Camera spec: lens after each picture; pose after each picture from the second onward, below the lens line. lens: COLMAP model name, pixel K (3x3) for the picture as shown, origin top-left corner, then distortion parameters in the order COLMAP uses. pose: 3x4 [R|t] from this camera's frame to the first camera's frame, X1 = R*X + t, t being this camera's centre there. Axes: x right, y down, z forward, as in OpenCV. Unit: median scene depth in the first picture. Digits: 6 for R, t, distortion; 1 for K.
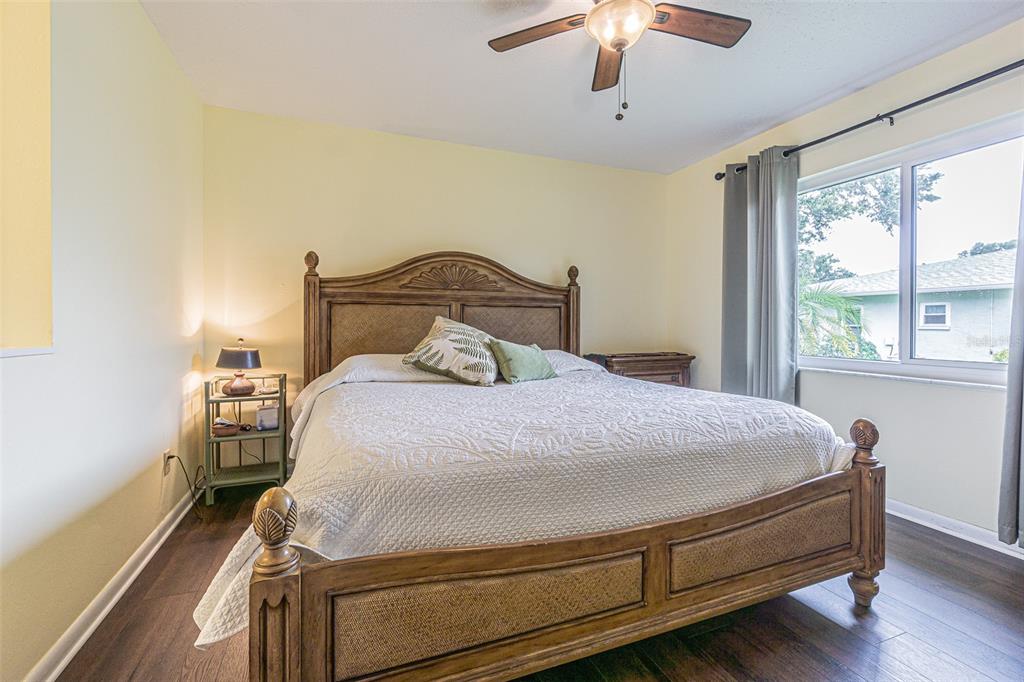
lens RADIAL K [[442.7, 0, 496.7], [0, 442.7, 325.0], [0, 0, 1]] dist [0.000803, 0.000904]
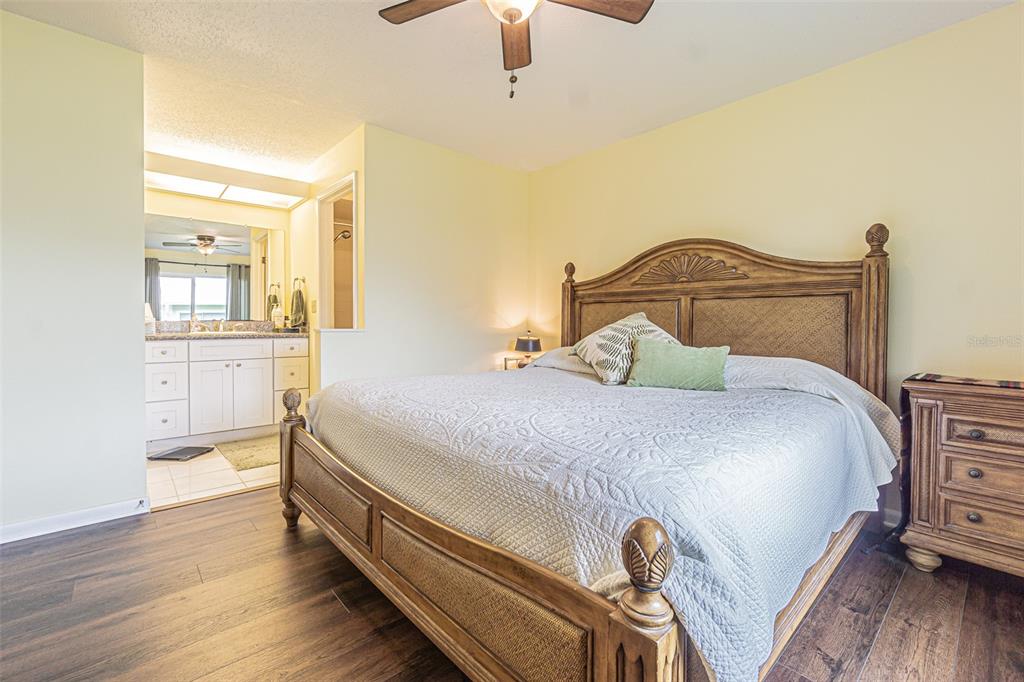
lens RADIAL K [[442.7, 0, 516.0], [0, 442.7, 326.7], [0, 0, 1]] dist [0.000803, 0.000904]
pose [[0.360218, 0.009279, -0.932822, 0.643896], [-0.005460, 0.999954, 0.007838, 0.004980], [0.932852, 0.002270, 0.360252, 0.378058]]
